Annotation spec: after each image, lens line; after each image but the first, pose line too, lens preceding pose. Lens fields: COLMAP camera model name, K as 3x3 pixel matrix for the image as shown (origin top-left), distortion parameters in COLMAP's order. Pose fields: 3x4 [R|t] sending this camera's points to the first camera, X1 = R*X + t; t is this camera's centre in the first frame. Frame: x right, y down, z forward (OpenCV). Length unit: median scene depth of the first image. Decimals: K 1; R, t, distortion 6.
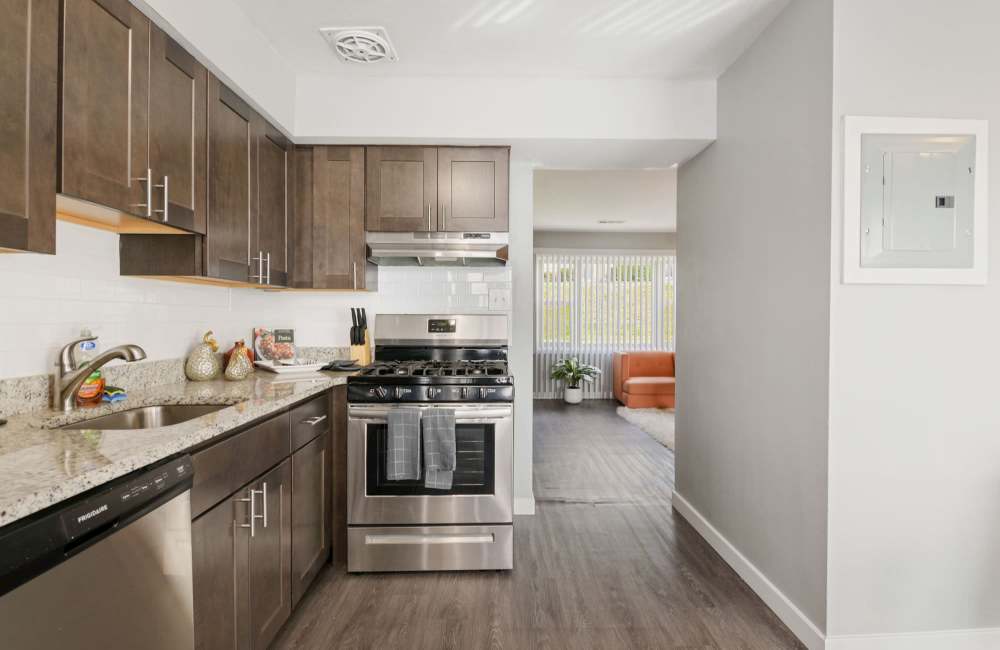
lens RADIAL K [[495.9, 0, 505.0], [0, 495.9, 319.0], [0, 0, 1]] dist [0.000559, -0.012242]
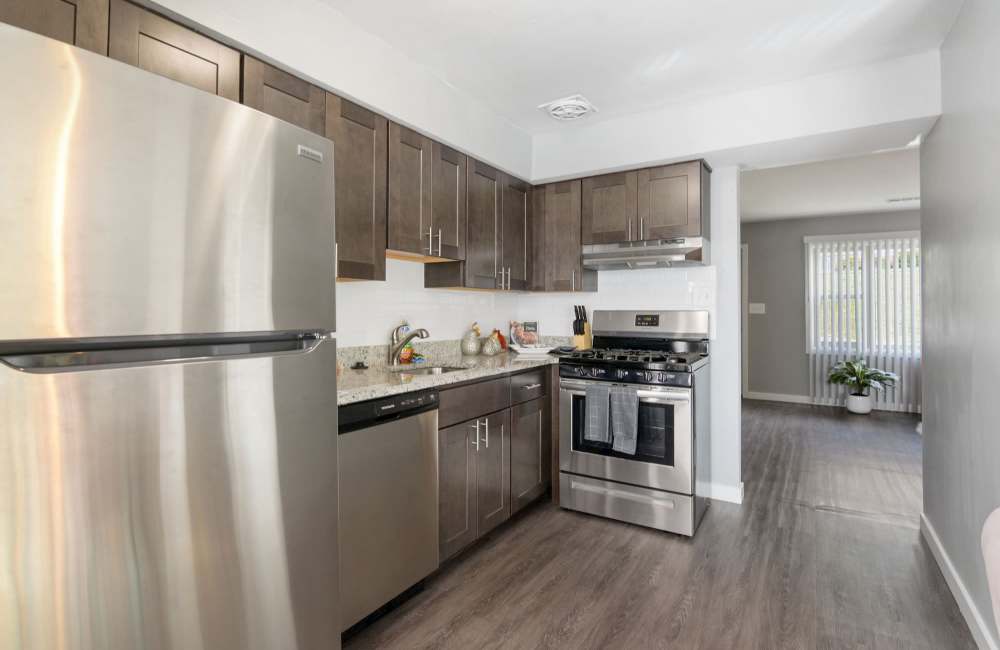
lens RADIAL K [[502.9, 0, 501.1], [0, 502.9, 294.9], [0, 0, 1]] dist [0.000229, -0.000106]
pose [[0.829644, -0.018848, -0.557974, 0.304939], [-0.002770, 0.999279, -0.037873, -0.000418], [0.558286, 0.032967, 0.828993, -0.208072]]
